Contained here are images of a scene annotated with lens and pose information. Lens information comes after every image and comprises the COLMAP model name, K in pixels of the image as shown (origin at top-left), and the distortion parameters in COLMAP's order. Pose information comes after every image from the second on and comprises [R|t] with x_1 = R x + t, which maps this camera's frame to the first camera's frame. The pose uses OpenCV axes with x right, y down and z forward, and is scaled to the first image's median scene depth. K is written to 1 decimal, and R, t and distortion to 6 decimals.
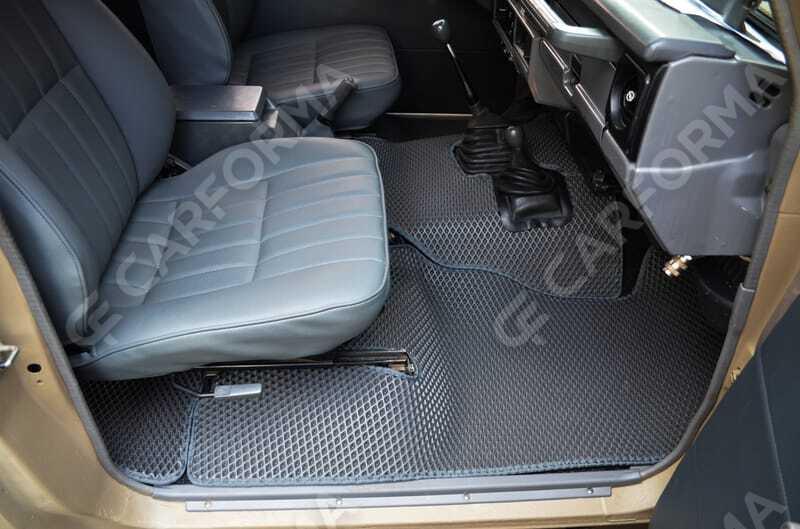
lens RADIAL K [[627.3, 0, 402.2], [0, 627.3, 263.5], [0, 0, 1]] dist [-0.081942, -0.001566]
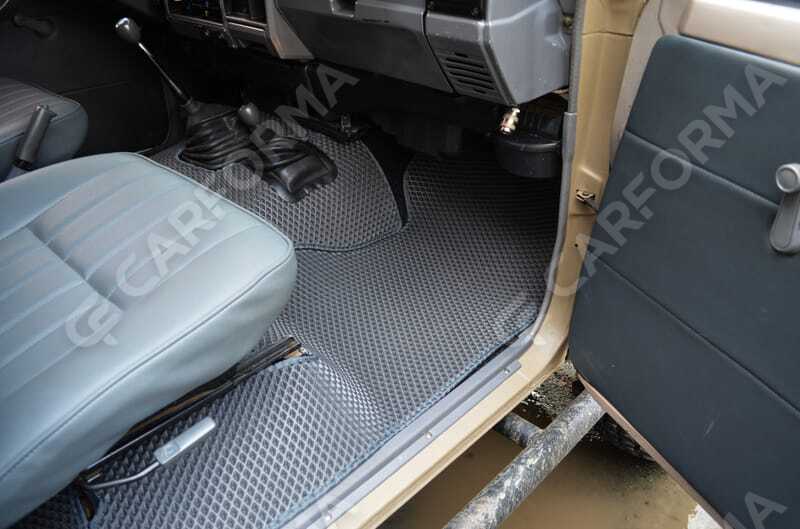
lens RADIAL K [[627.3, 0, 399.9], [0, 627.3, 263.3], [0, 0, 1]] dist [-0.081942, -0.001566]
pose [[0.725537, -0.375604, 0.576643, -0.359257], [0.435207, 0.899514, 0.038329, 0.081895], [-0.533095, 0.223150, 0.816097, 0.181052]]
